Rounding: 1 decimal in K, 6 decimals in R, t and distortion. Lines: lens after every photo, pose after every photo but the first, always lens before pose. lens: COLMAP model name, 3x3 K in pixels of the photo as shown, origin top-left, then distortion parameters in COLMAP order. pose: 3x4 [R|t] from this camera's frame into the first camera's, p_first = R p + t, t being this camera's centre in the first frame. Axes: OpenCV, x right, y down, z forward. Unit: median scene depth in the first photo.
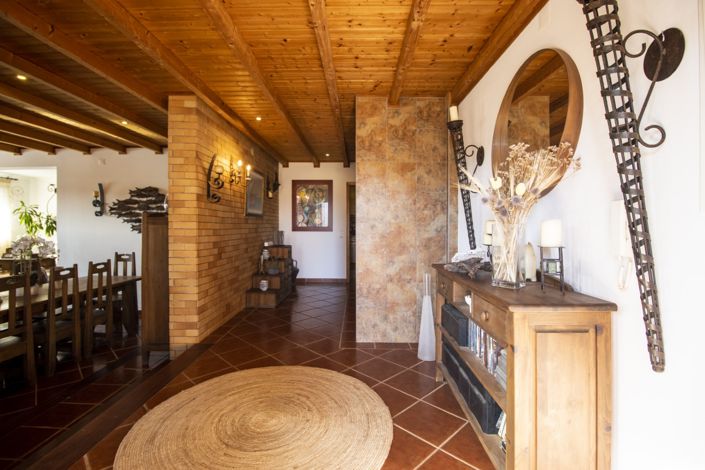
lens RADIAL K [[329.0, 0, 350.9], [0, 329.0, 230.4], [0, 0, 1]] dist [-0.003065, -0.000374]
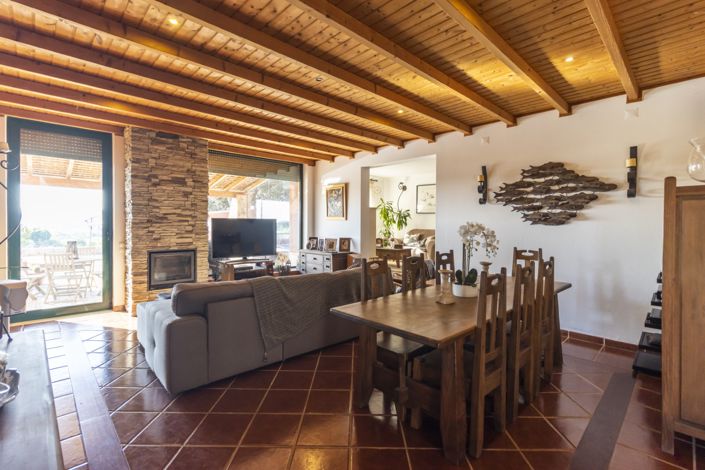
lens RADIAL K [[329.0, 0, 350.1], [0, 329.0, 232.5], [0, 0, 1]] dist [-0.003065, -0.000374]
pose [[0.721358, 0.019329, -0.692293, -0.420017], [-0.016640, 0.999806, 0.010577, 0.026880], [0.692363, 0.003890, 0.721539, 0.143144]]
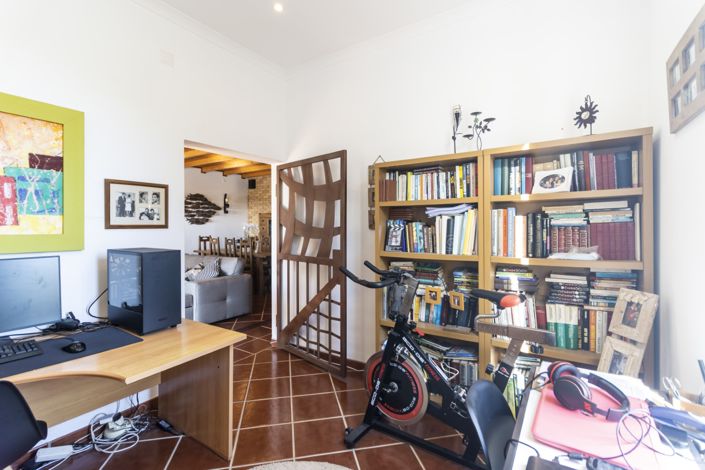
lens RADIAL K [[329.0, 0, 351.0], [0, 329.0, 228.8], [0, 0, 1]] dist [-0.003065, -0.000374]
pose [[0.526503, -0.007438, 0.850141, -1.537788], [0.023259, 0.999713, -0.005659, 0.055366], [-0.849855, 0.022753, 0.526525, -0.403893]]
